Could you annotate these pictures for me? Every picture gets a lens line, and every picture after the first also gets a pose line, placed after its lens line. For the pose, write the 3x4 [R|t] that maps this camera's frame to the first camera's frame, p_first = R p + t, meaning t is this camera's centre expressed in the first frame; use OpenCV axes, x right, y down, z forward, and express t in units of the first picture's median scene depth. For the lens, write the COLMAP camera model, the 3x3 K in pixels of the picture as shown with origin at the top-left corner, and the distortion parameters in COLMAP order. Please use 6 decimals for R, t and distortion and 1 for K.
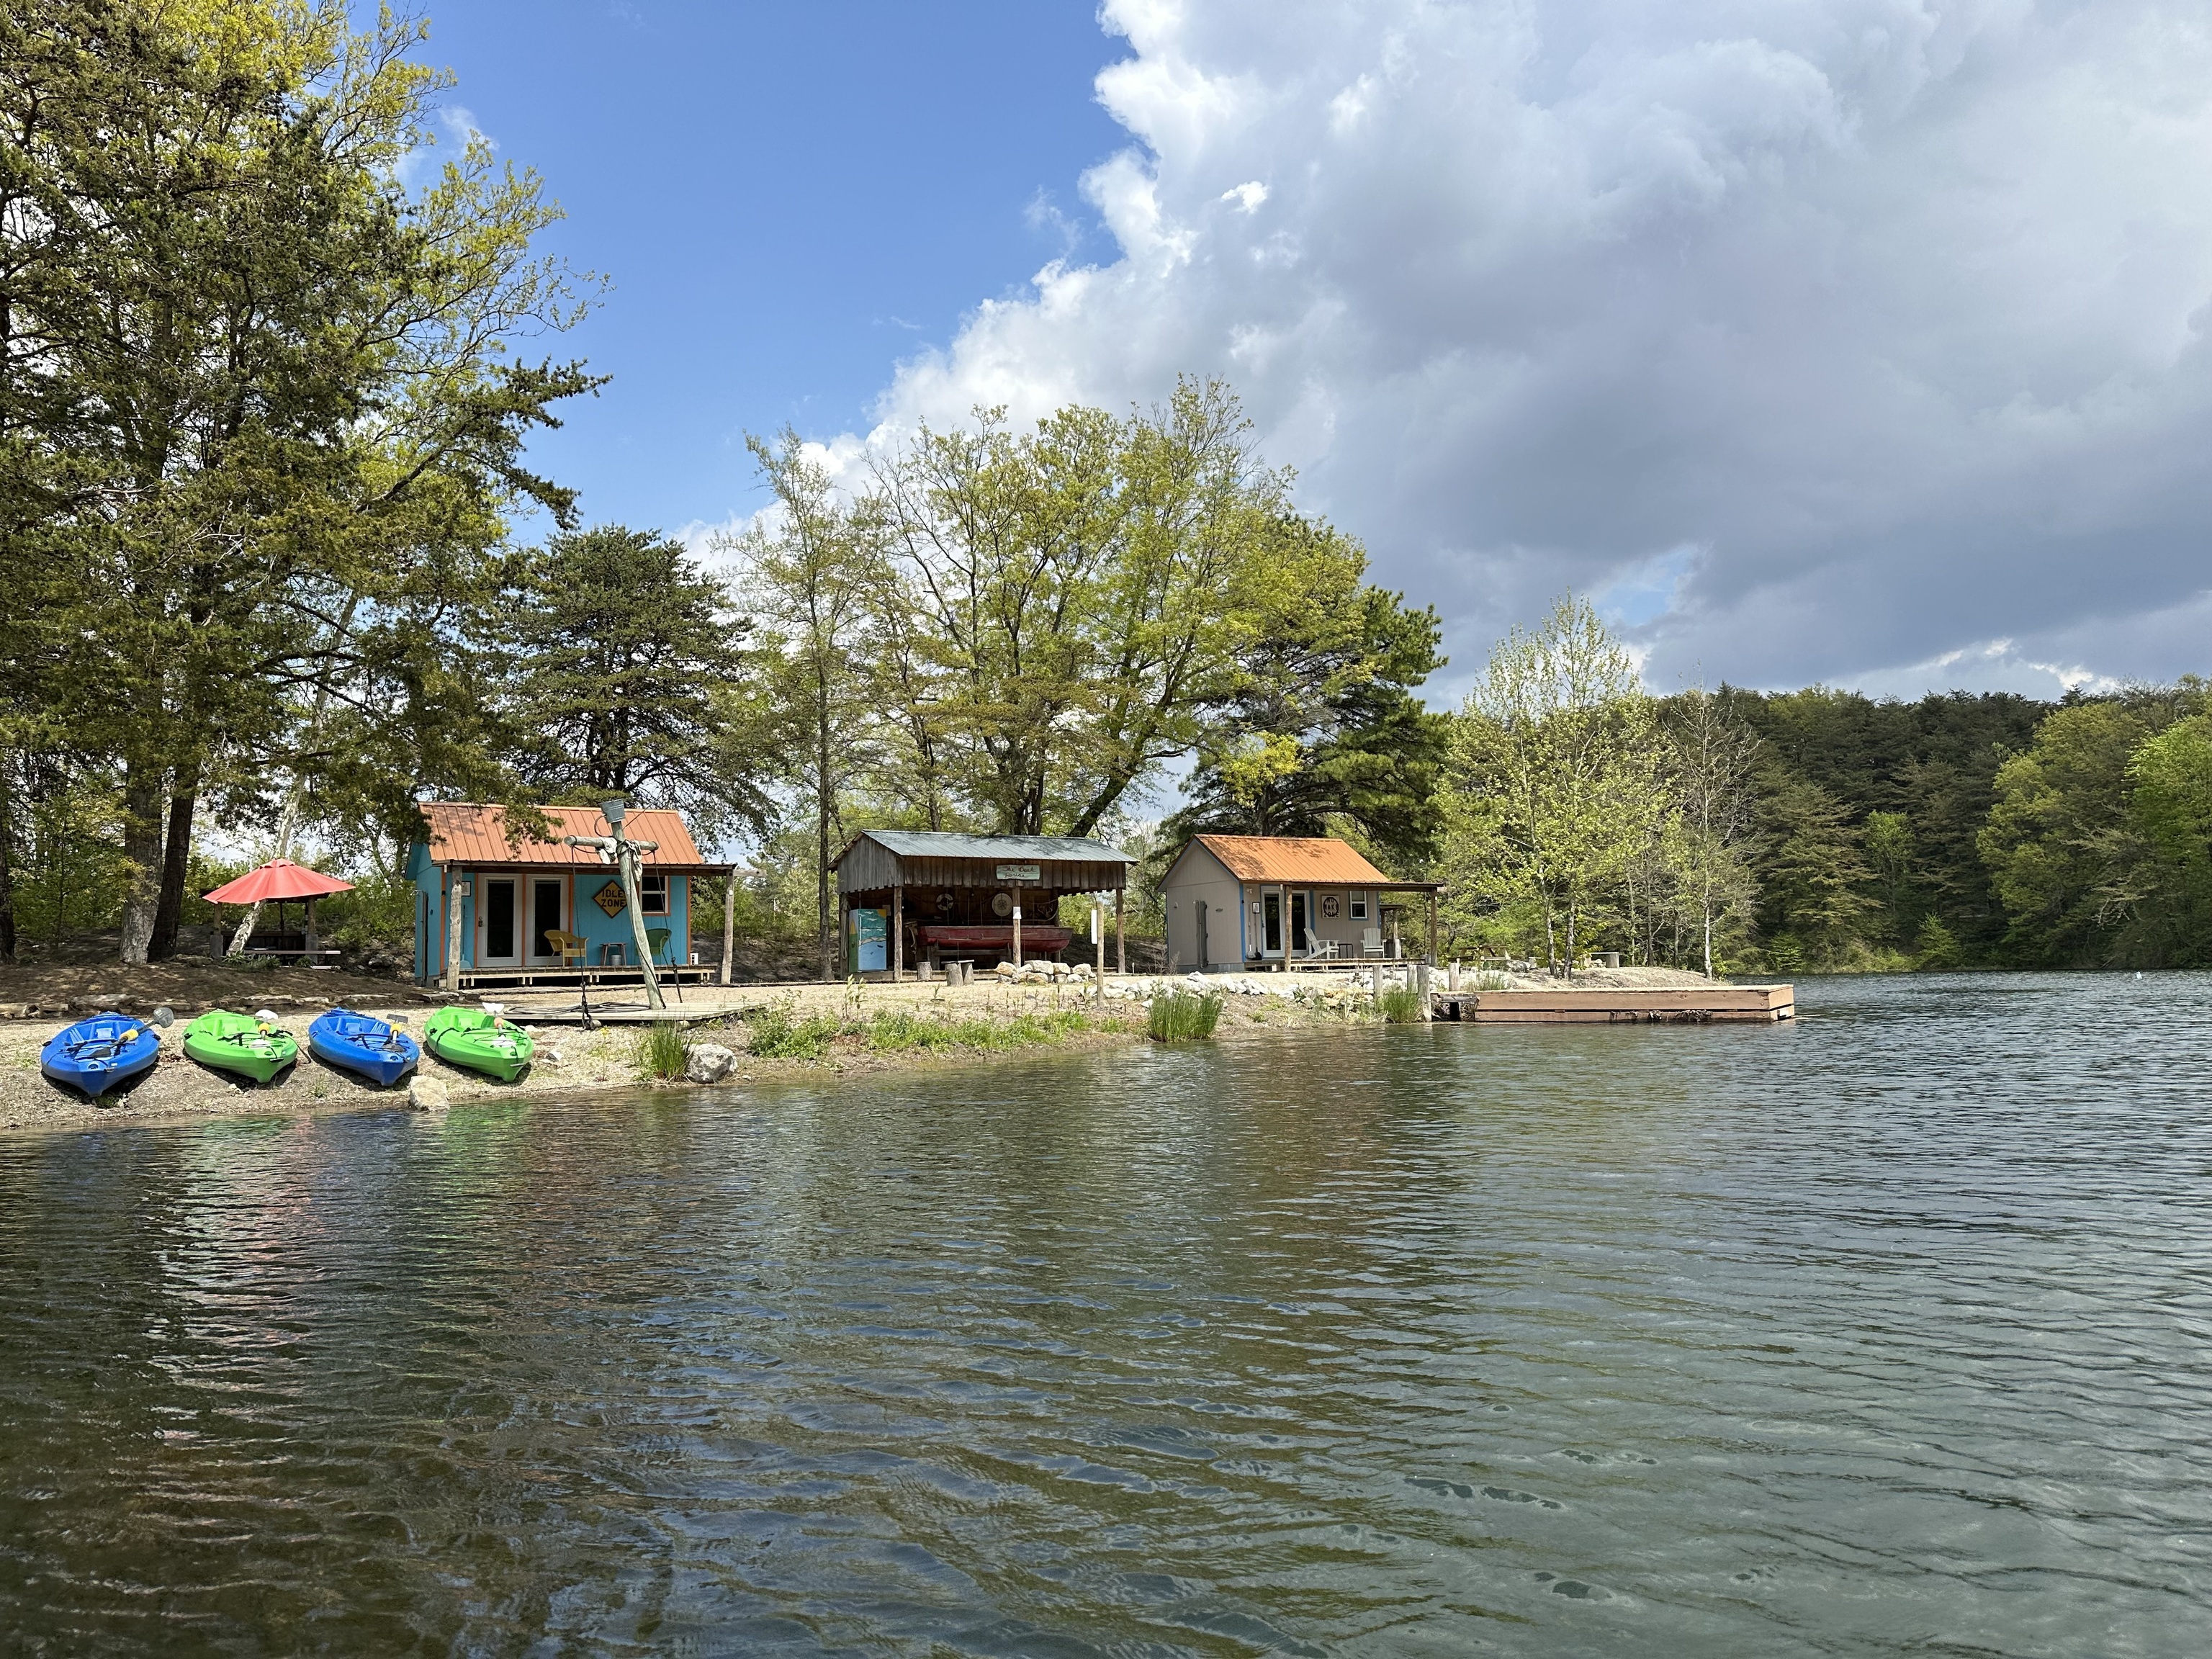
lens RADIAL K [[1527.4, 0, 1104.1], [0, 1527.4, 839.4], [0, 0, 1]] dist [0.145412, -0.230168]
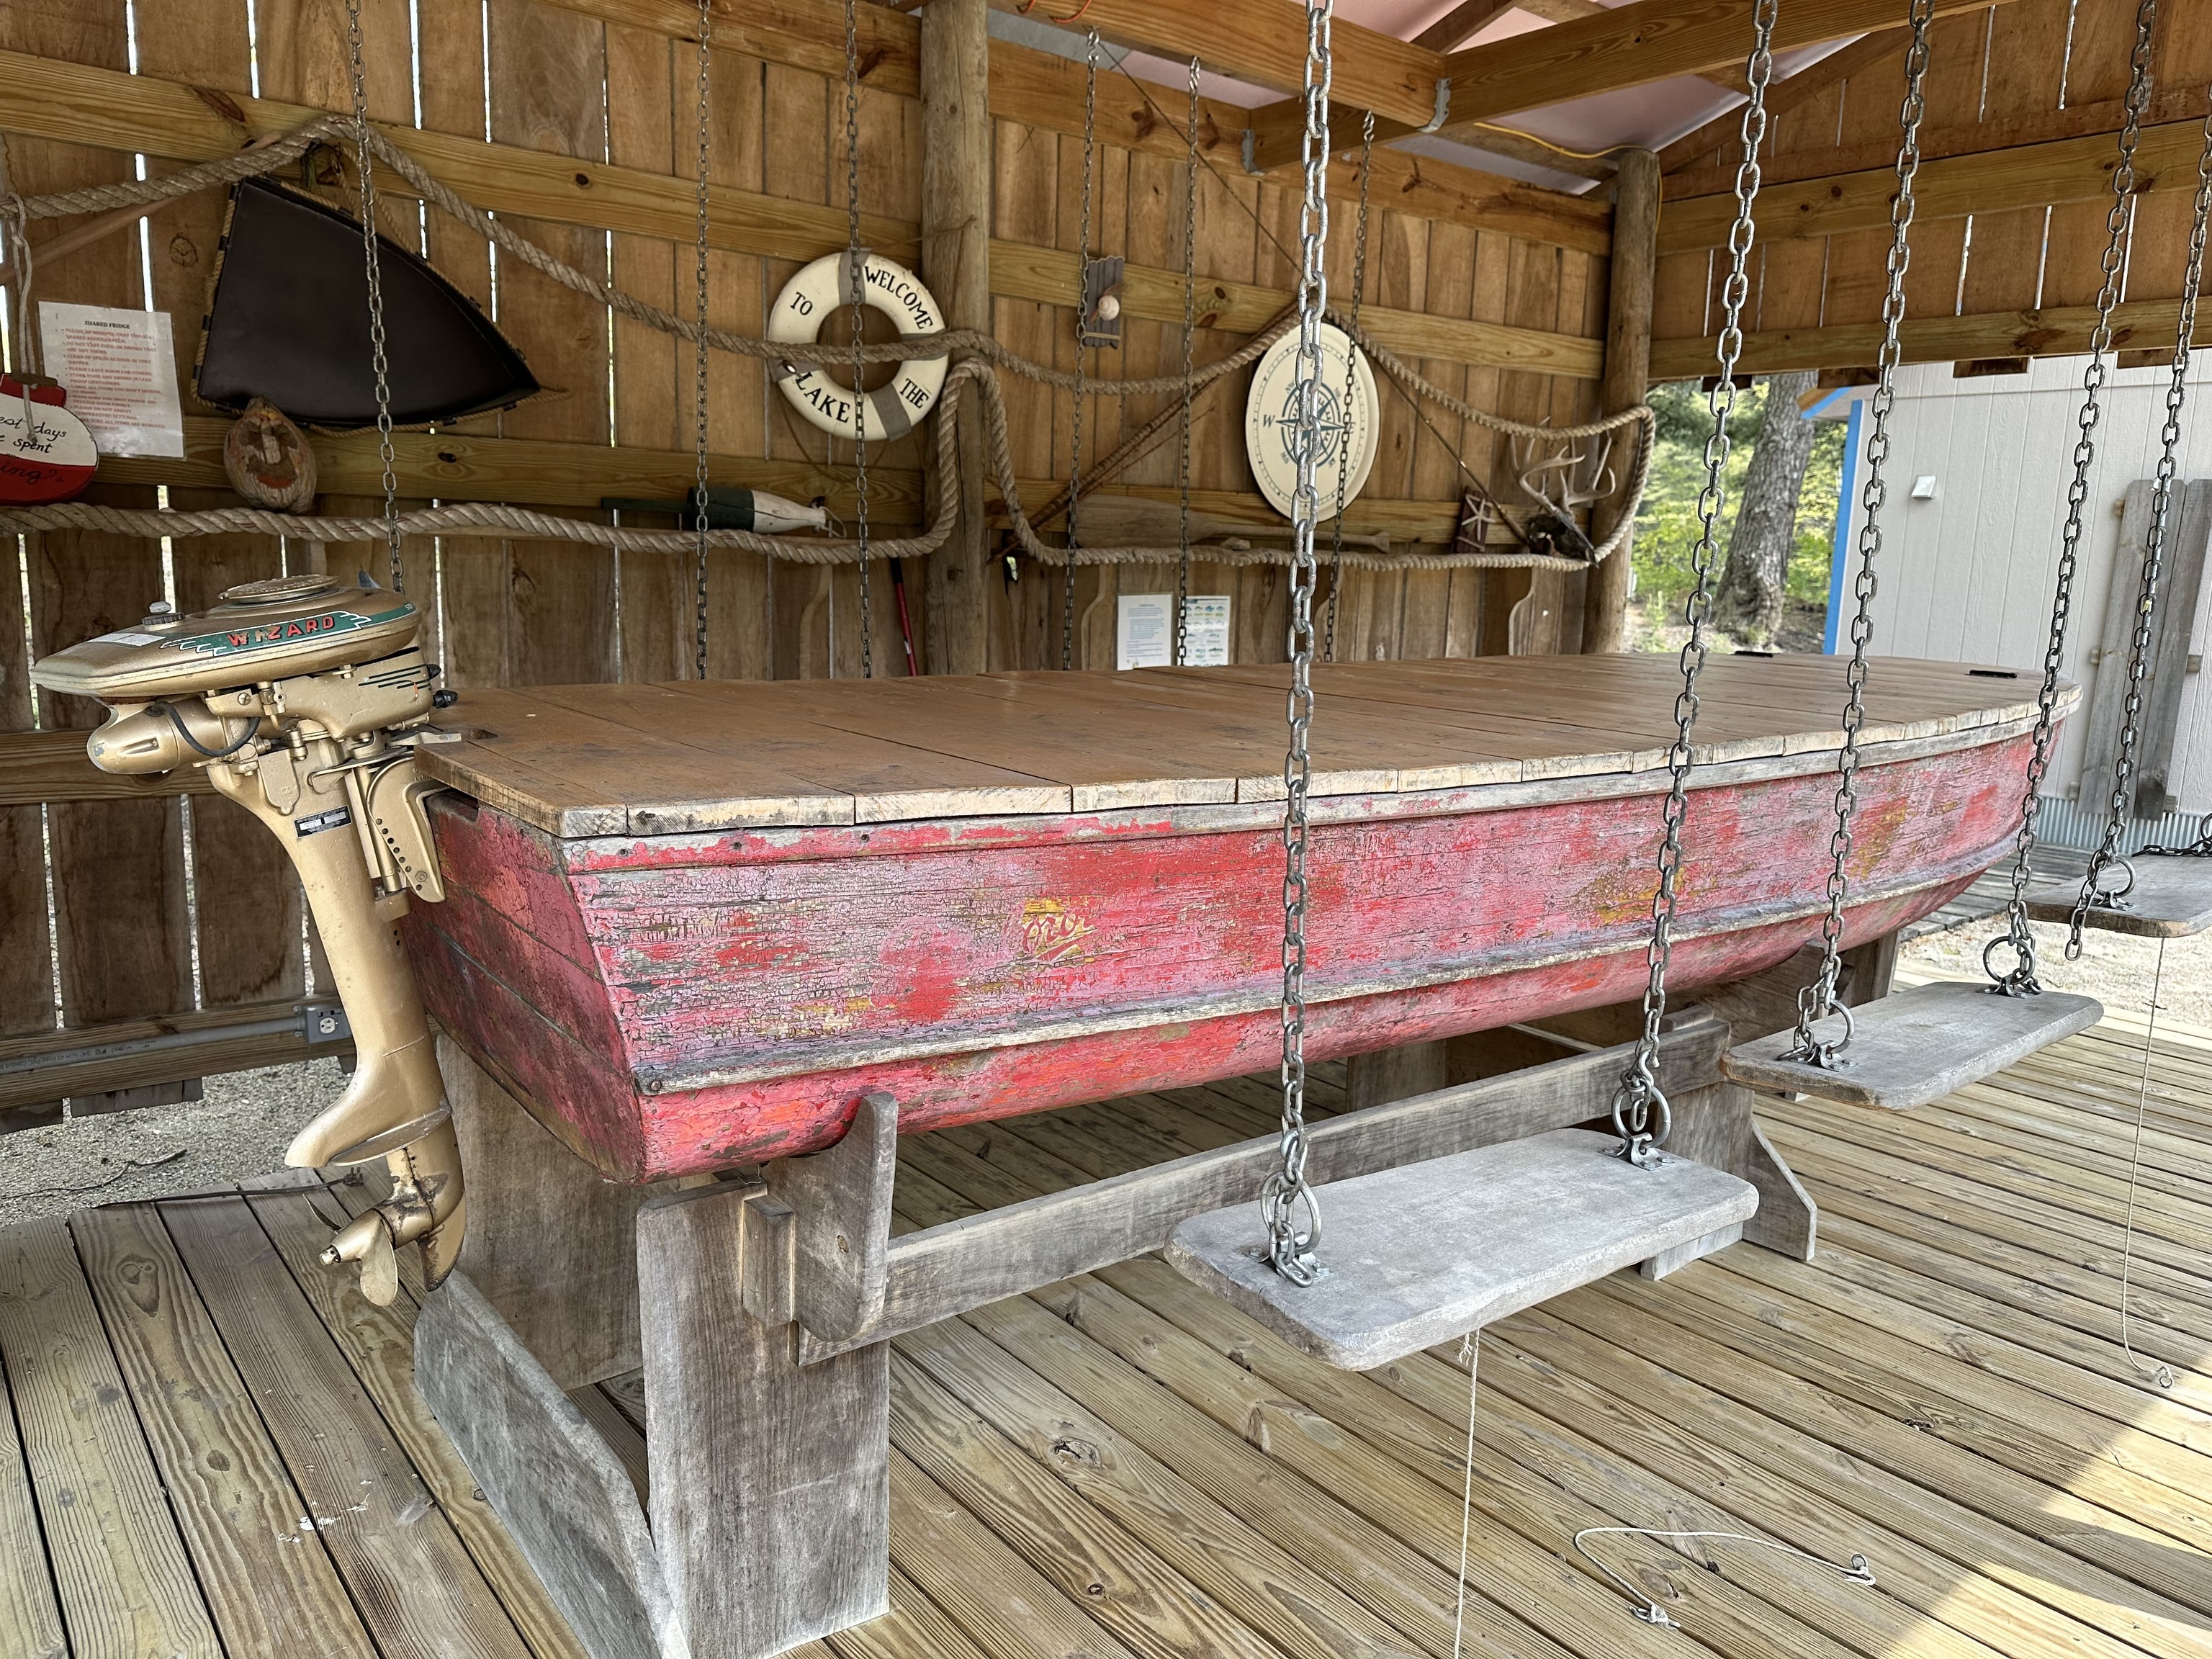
lens RADIAL K [[1561.4, 0, 1096.1], [0, 1561.4, 860.6], [0, 0, 1]] dist [0.030430, -0.040147]
pose [[0.990560, 0.028436, 0.134097, -0.110285], [-0.065259, 0.958103, 0.278892, 0.047022], [-0.120548, -0.285010, 0.950914, 0.971071]]
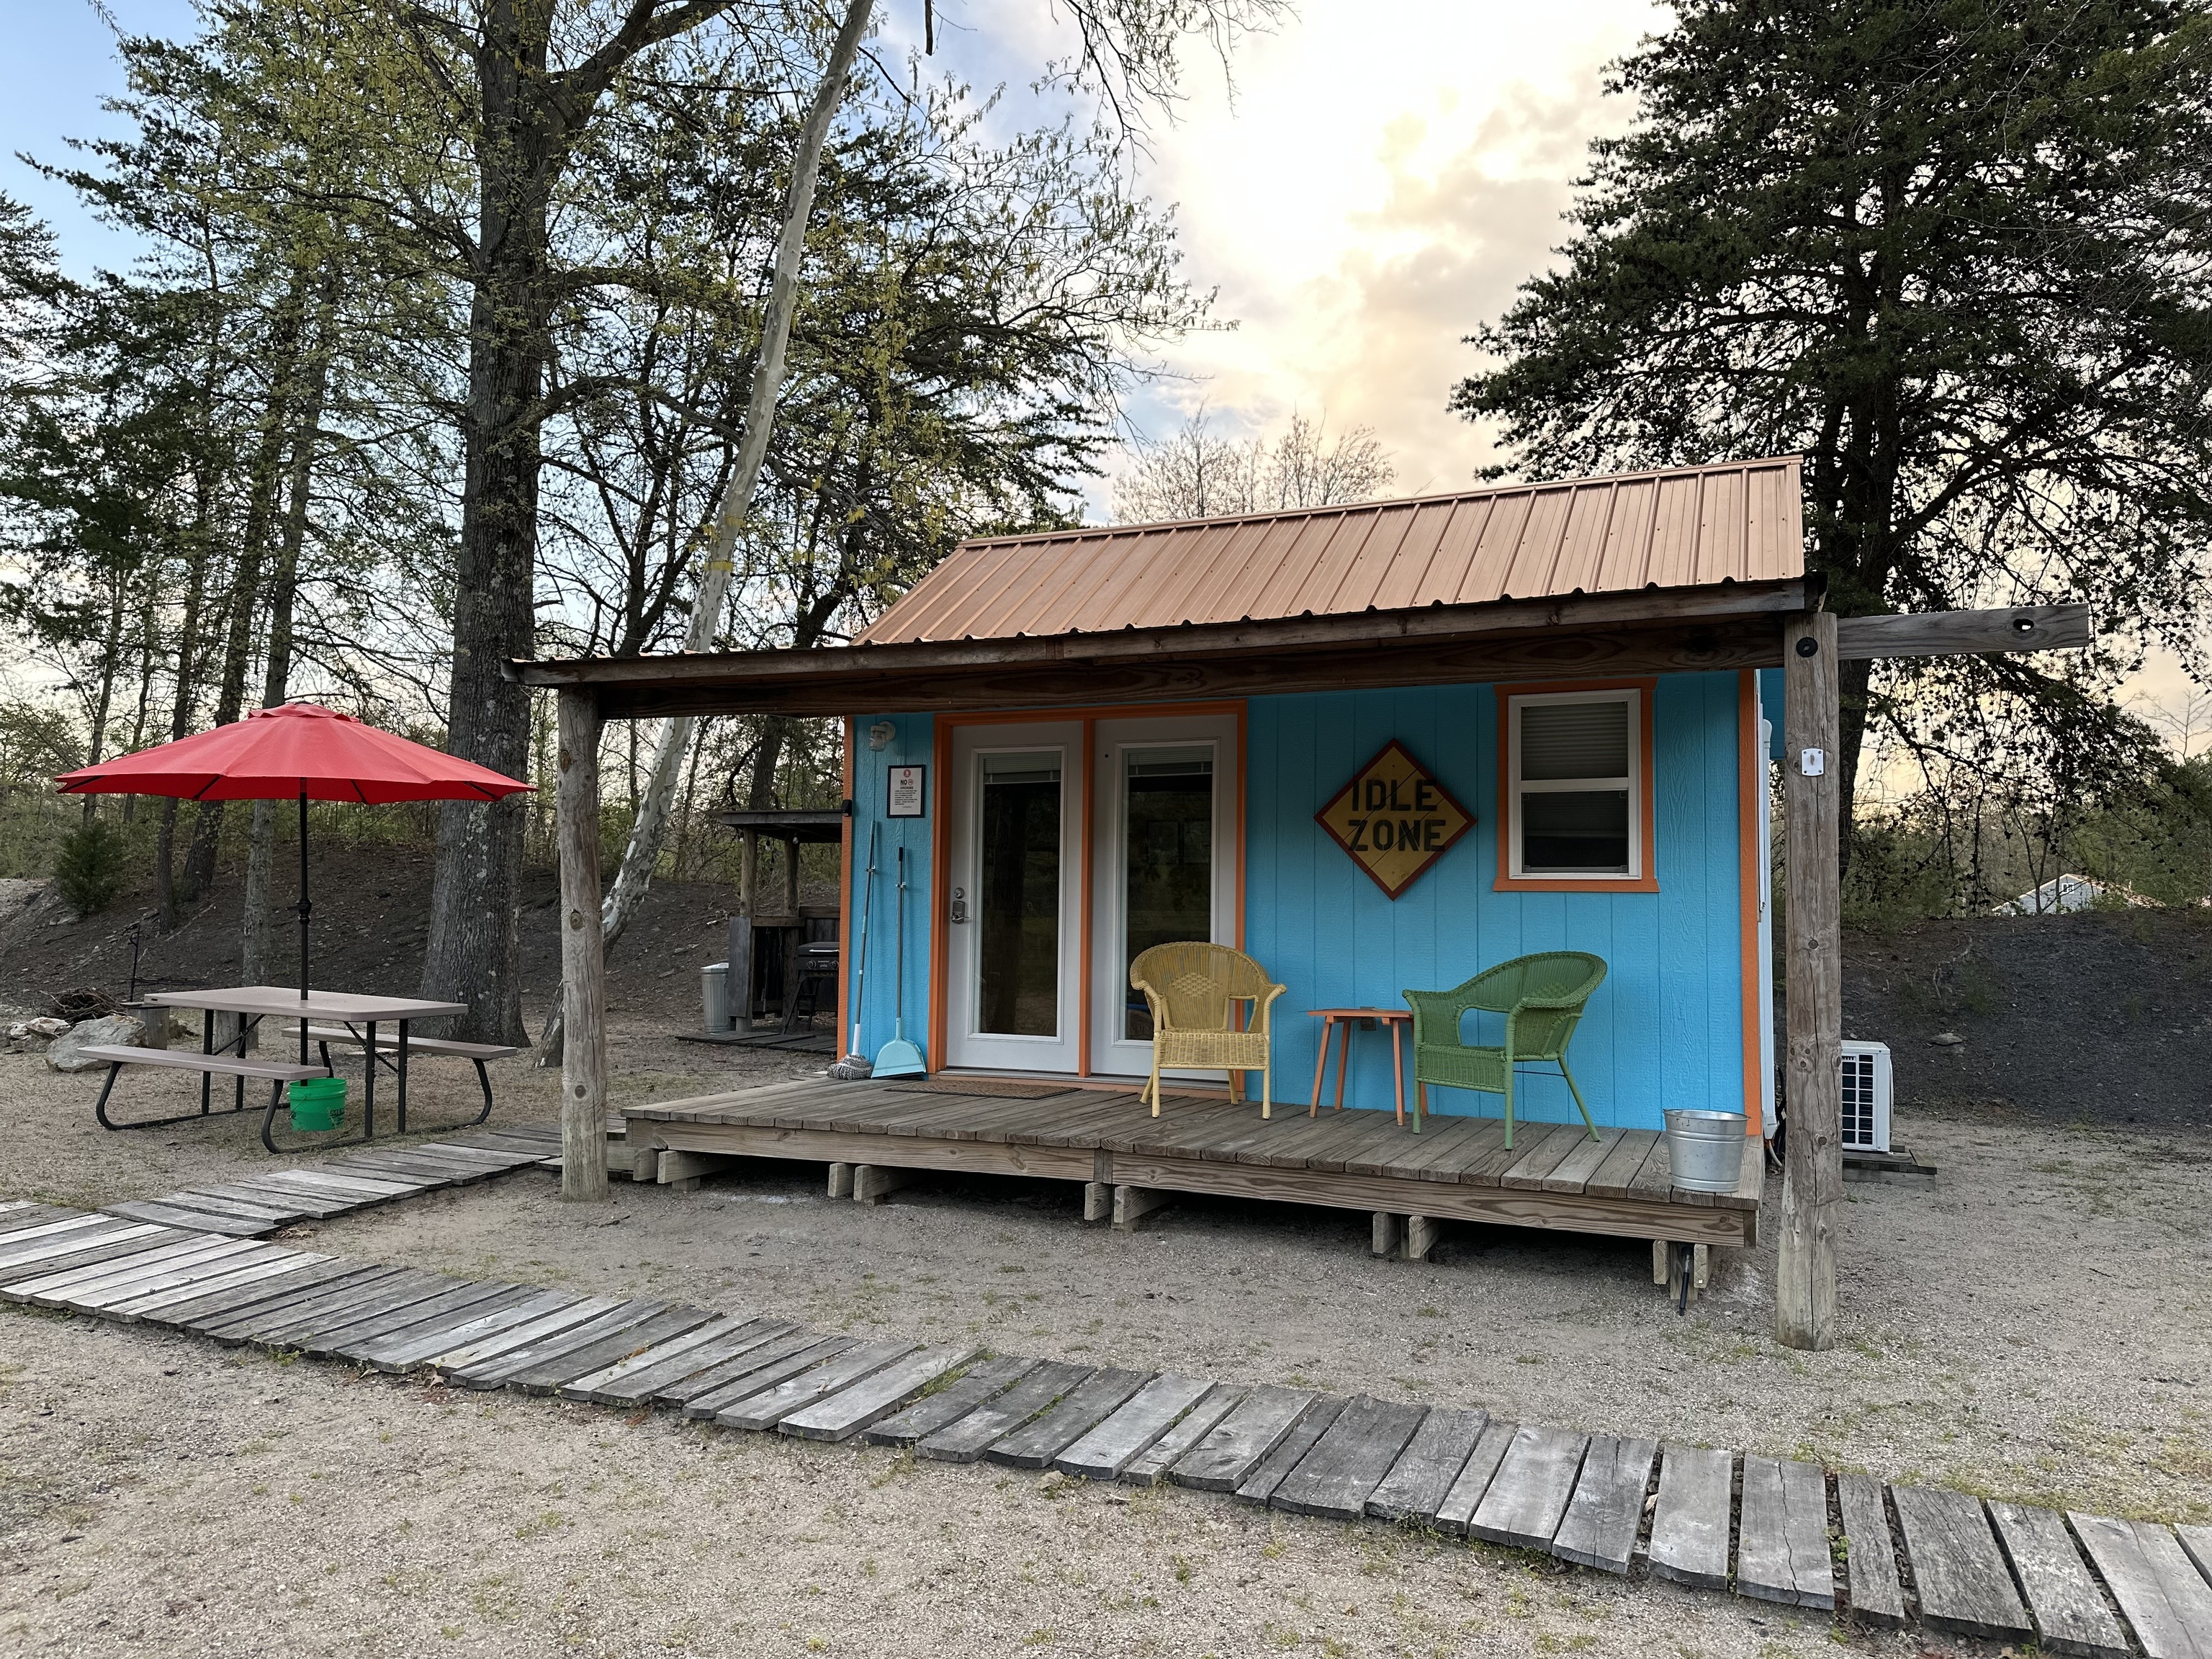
lens RADIAL K [[1527.4, 0, 1104.1], [0, 1527.4, 839.4], [0, 0, 1]] dist [0.145412, -0.230168]
pose [[0.577126, -0.019715, -0.816417, -0.136841], [0.043421, 0.999035, 0.006570, 0.034497], [0.815500, -0.039242, 0.577425, 0.742817]]
